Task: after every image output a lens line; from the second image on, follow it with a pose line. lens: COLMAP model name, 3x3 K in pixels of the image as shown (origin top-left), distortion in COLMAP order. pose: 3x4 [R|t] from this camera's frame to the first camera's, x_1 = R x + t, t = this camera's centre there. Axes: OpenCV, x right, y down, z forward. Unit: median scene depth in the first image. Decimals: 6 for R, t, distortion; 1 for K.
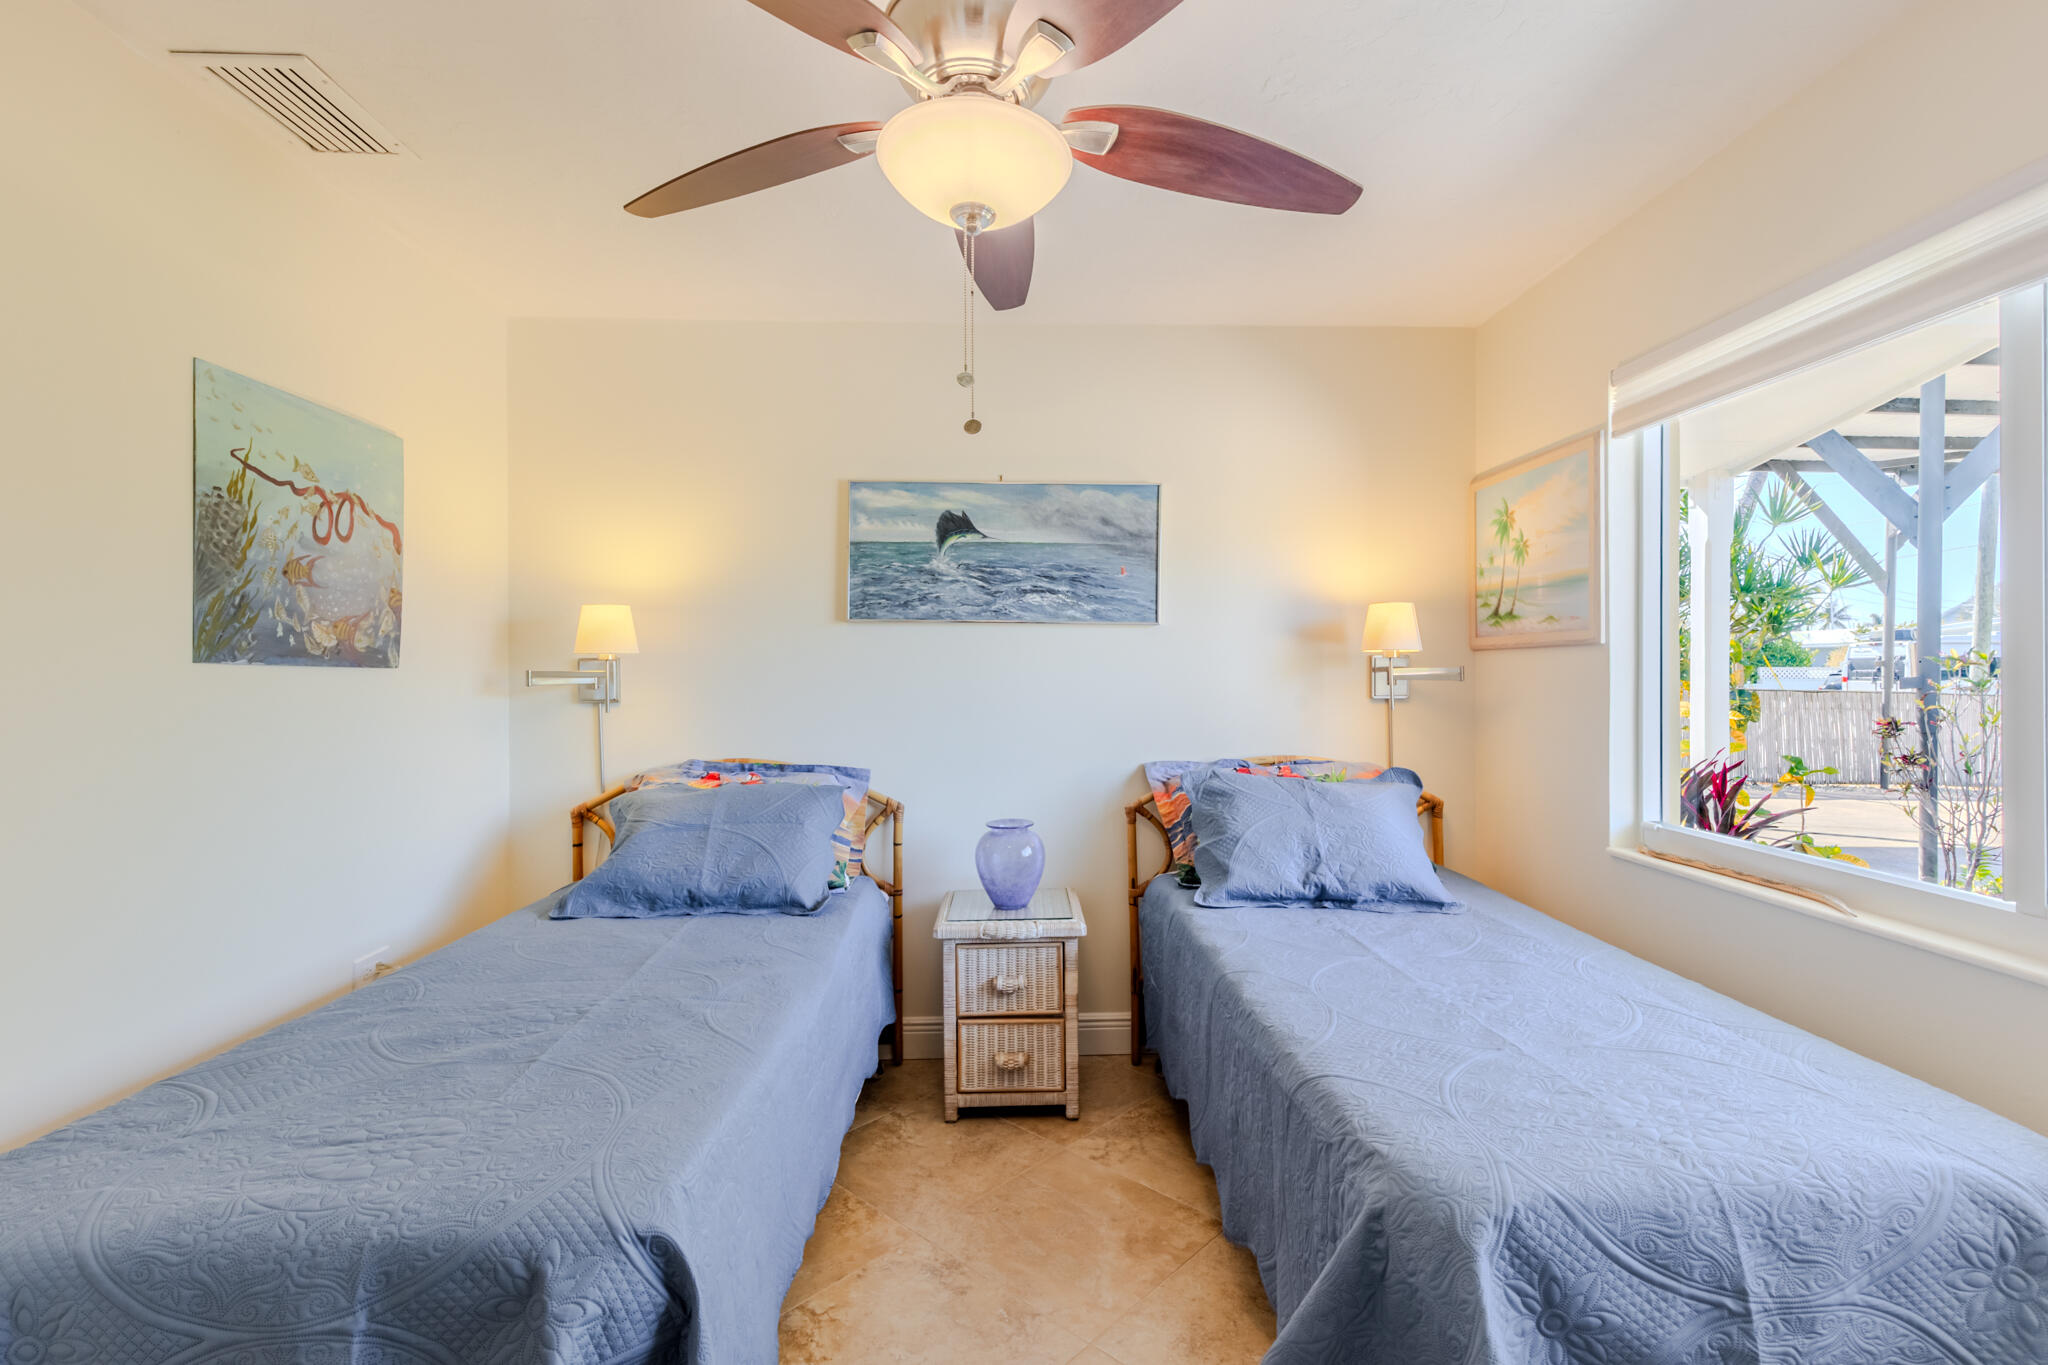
lens RADIAL K [[933.7, 0, 1022.8], [0, 933.7, 675.0], [0, 0, 1]] dist [0.006975, -0.000418]
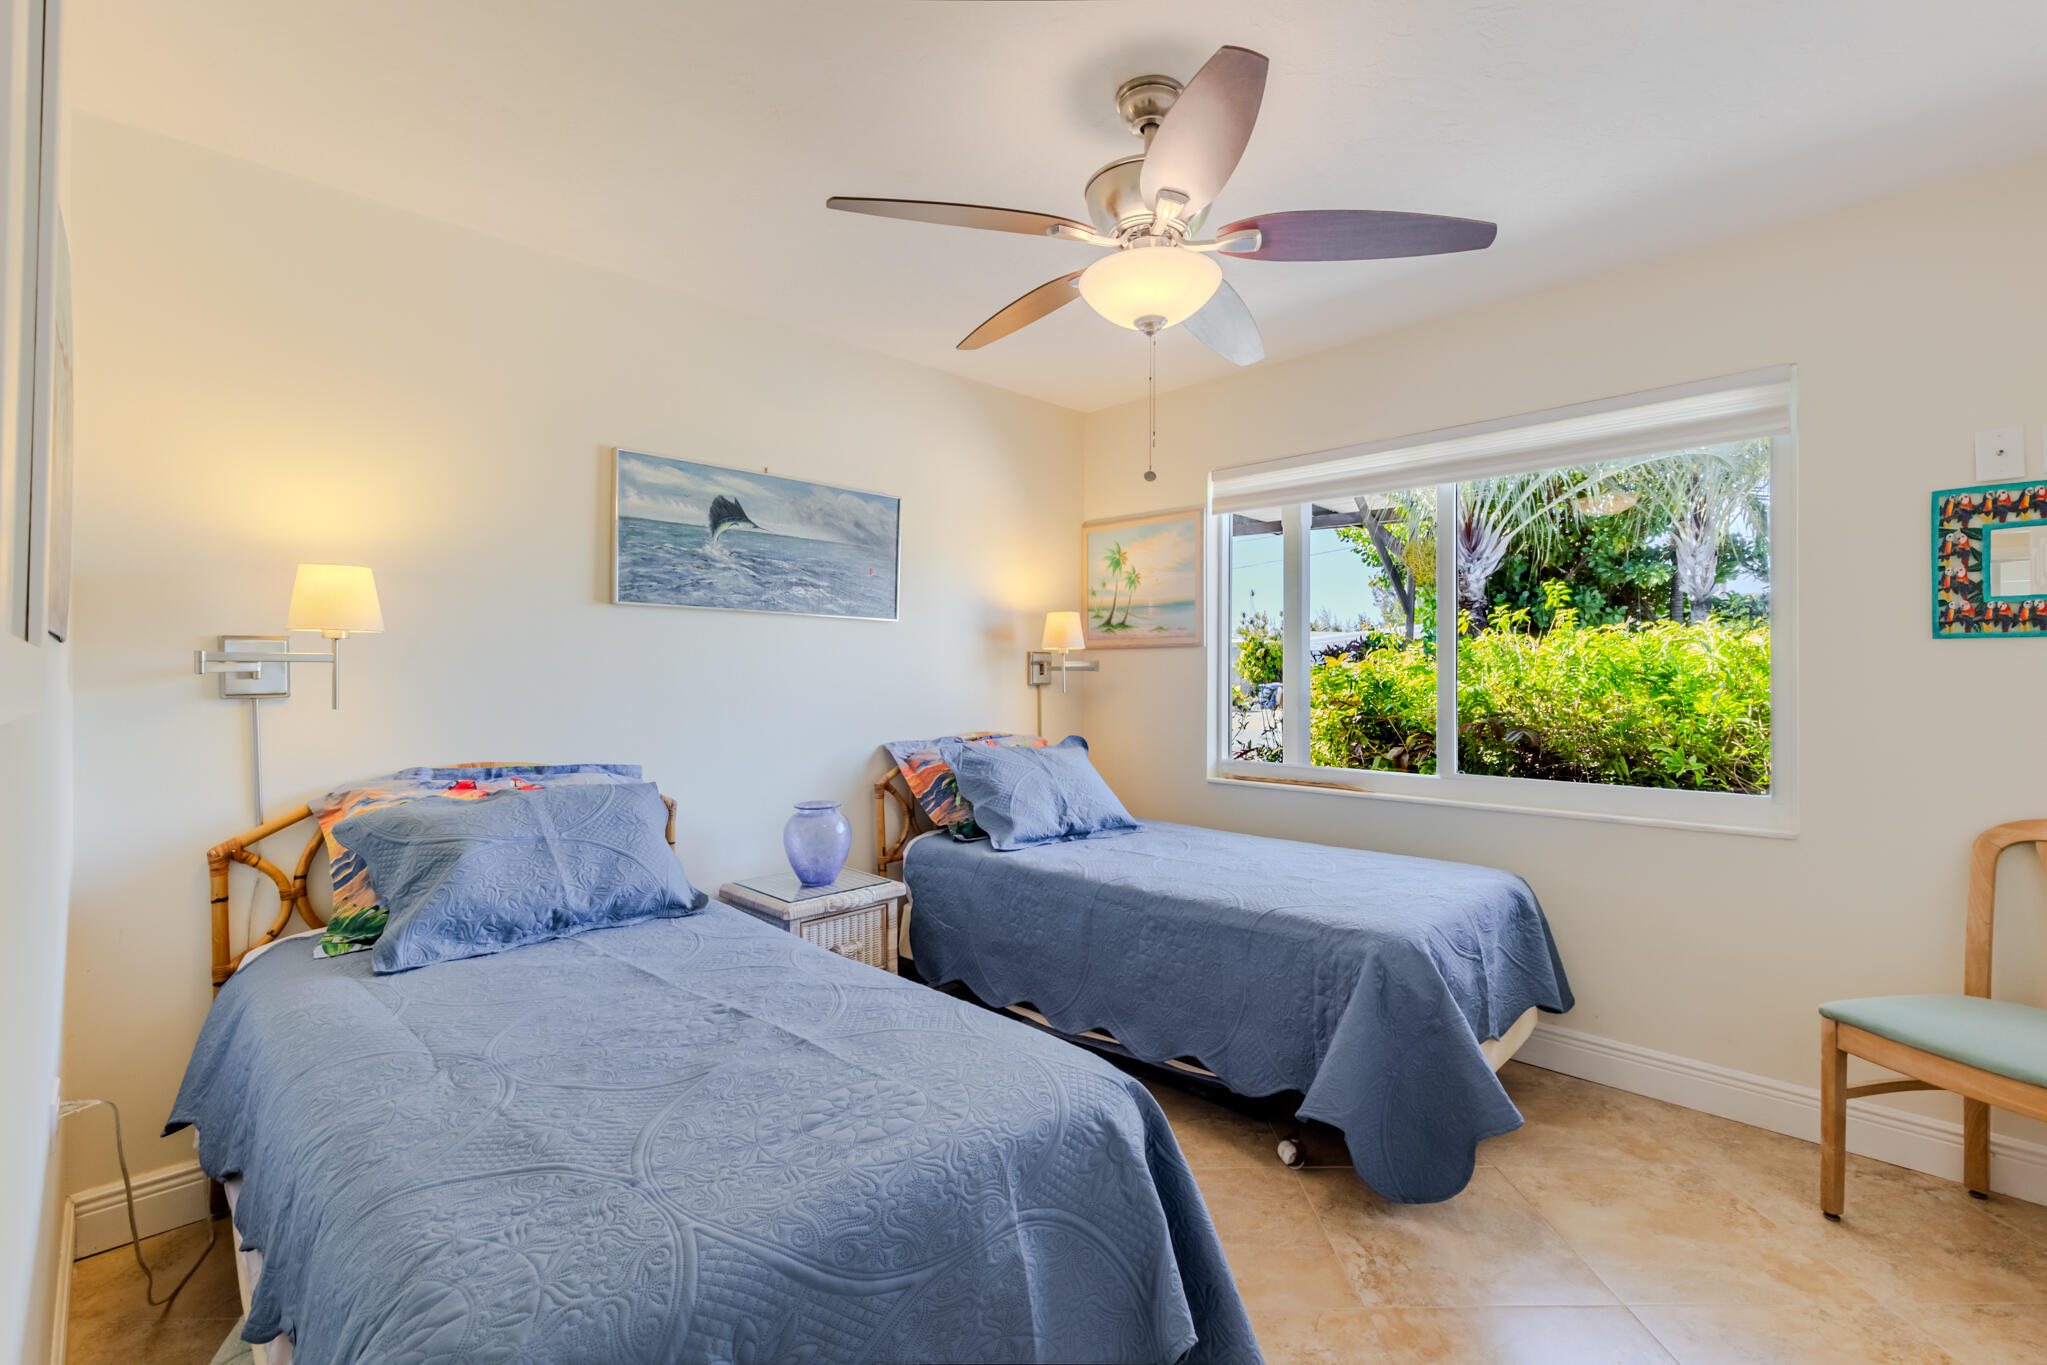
lens RADIAL K [[933.2, 0, 1056.3], [0, 933.2, 672.8], [0, 0, 1]] dist [0.006975, -0.000418]
pose [[0.718435, 0.002443, 0.695590, -0.515332], [-0.000197, 0.999995, -0.003309, 0.012738], [-0.695594, 0.002240, 0.718432, 0.052285]]
